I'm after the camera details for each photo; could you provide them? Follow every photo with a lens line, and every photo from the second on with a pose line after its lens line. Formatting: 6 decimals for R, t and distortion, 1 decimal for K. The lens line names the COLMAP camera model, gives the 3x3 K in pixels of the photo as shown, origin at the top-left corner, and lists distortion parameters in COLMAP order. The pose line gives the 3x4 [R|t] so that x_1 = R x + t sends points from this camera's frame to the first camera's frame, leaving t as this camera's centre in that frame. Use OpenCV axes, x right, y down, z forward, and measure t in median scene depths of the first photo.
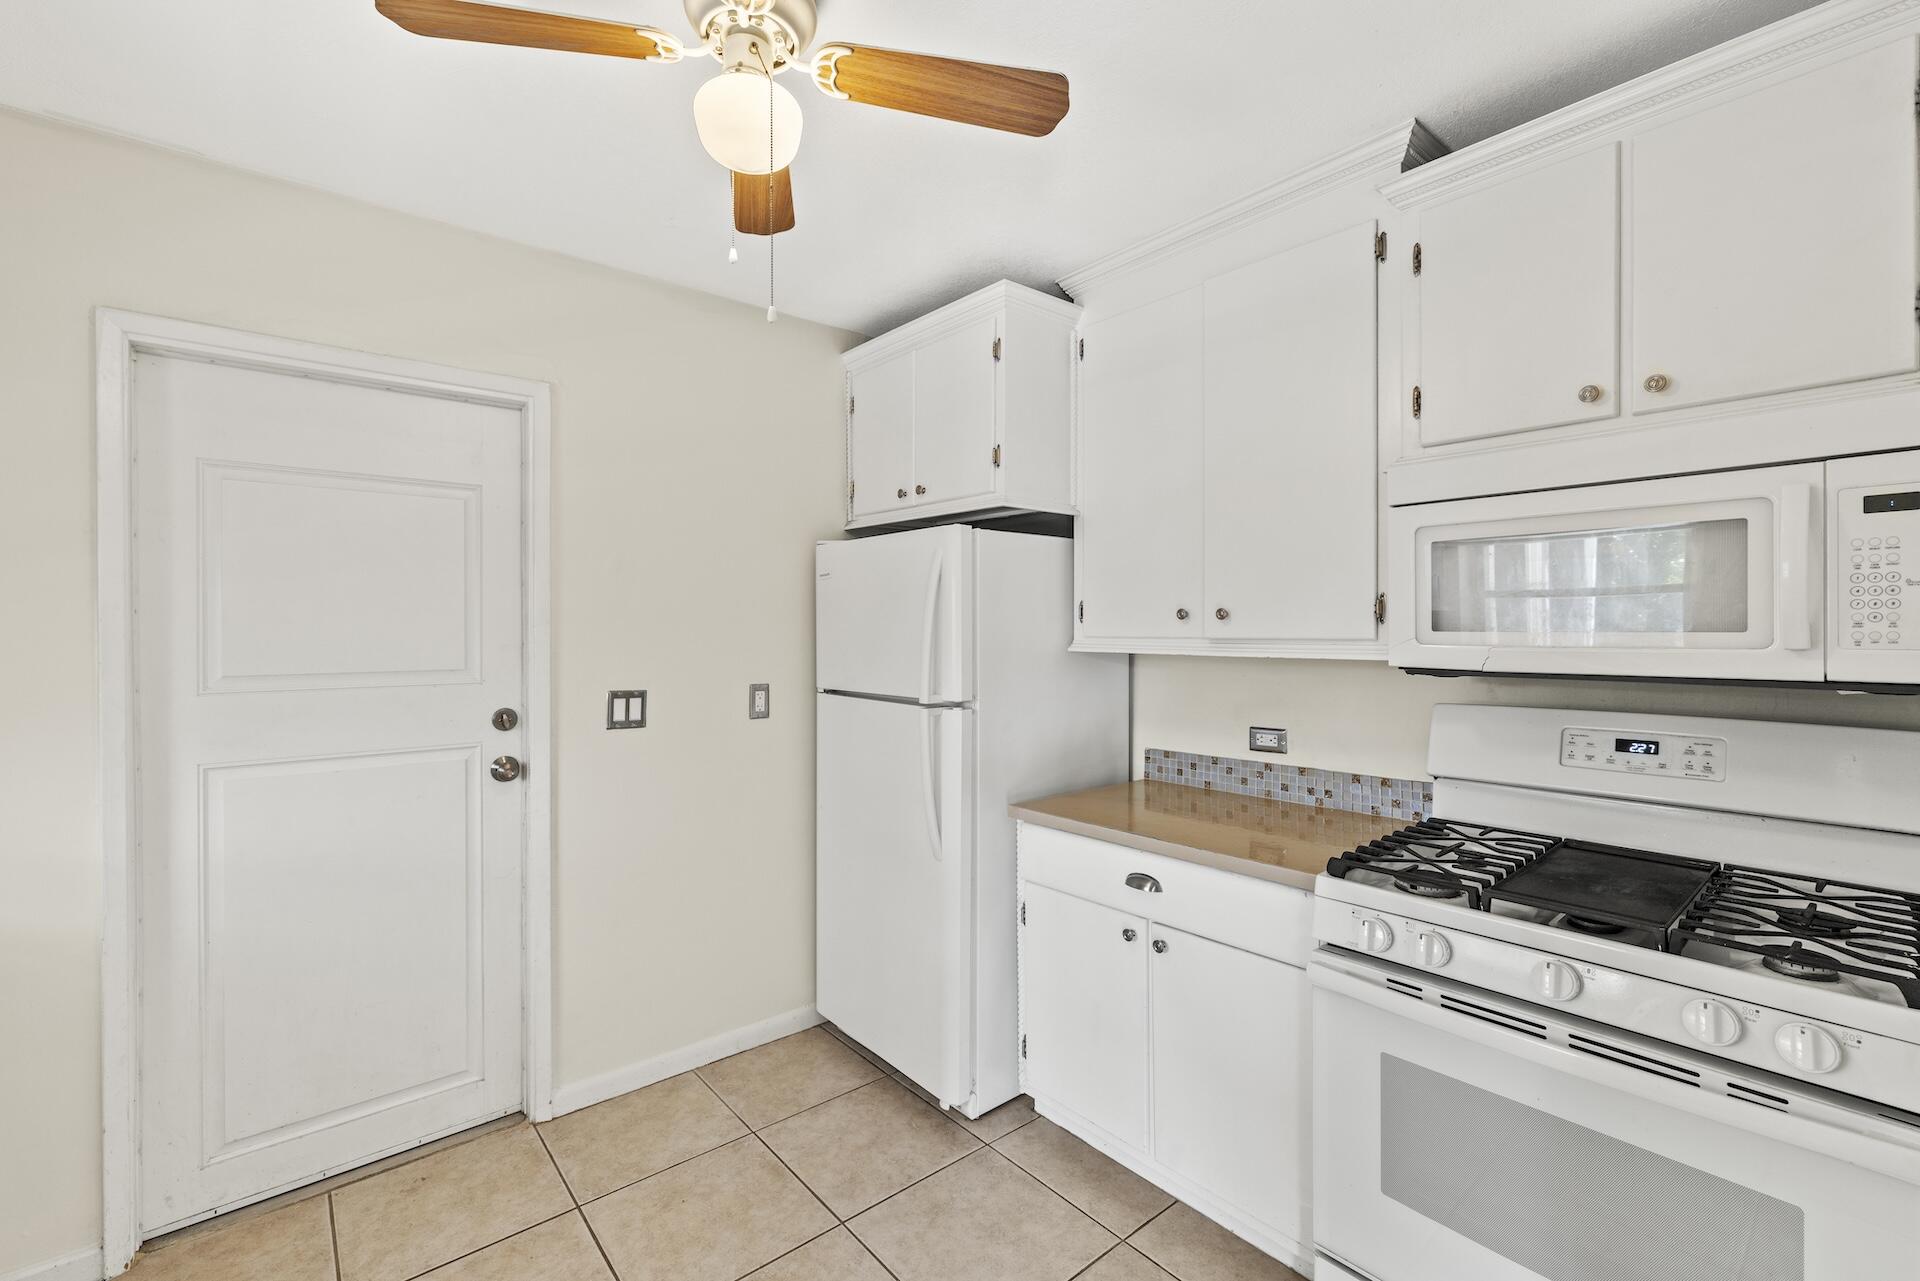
lens RADIAL K [[828.0, 0, 955.2], [0, 828.0, 636.4], [0, 0, 1]] dist [0.002102, 0.000939]
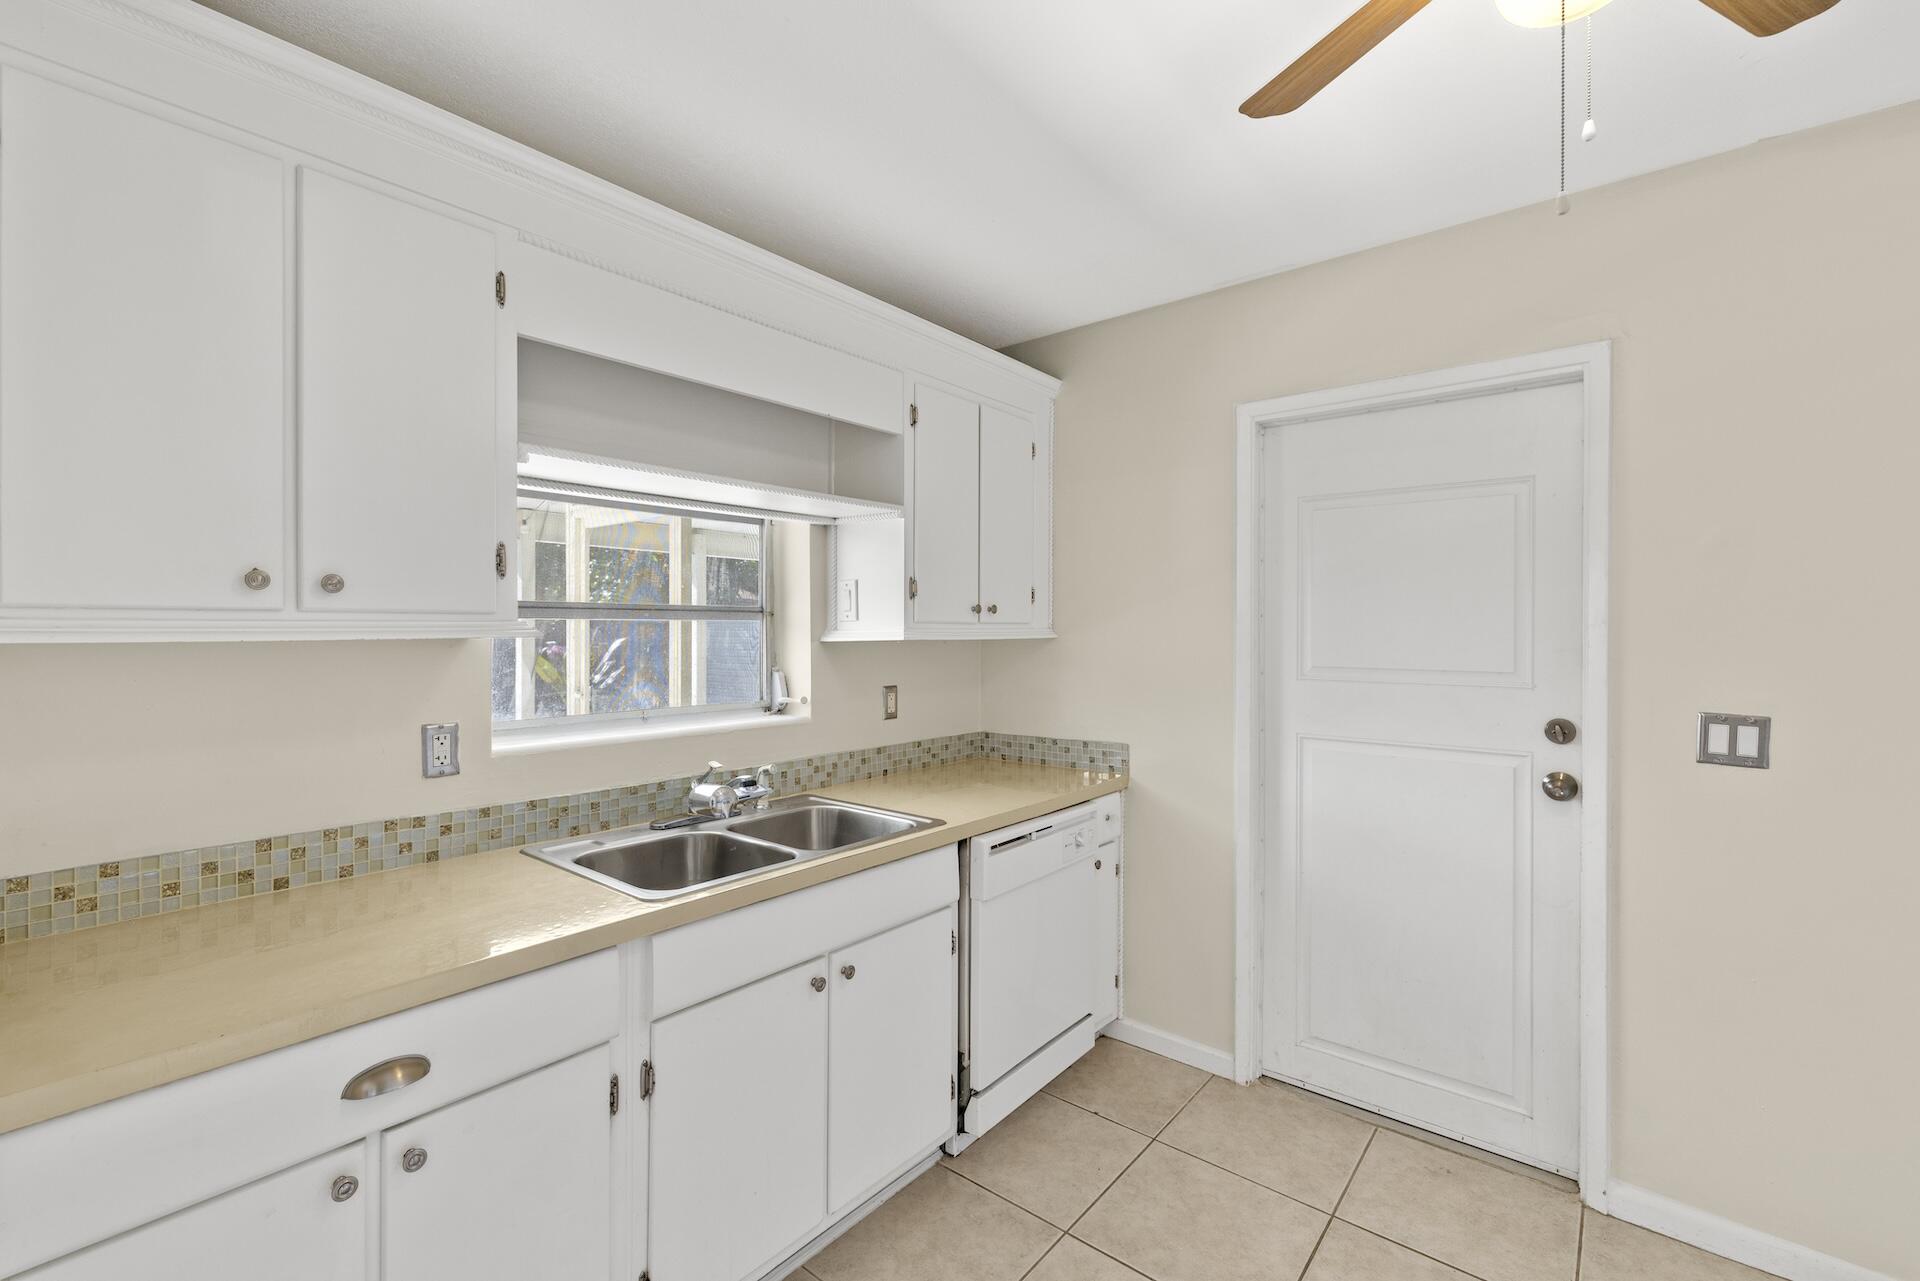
lens RADIAL K [[828.0, 0, 954.6], [0, 828.0, 630.2], [0, 0, 1]] dist [0.002102, 0.000939]
pose [[0.184514, 0.007649, -0.982800, 0.240602], [-0.009255, 0.999939, 0.006045, -0.009552], [0.982786, 0.007981, 0.184574, 0.212183]]
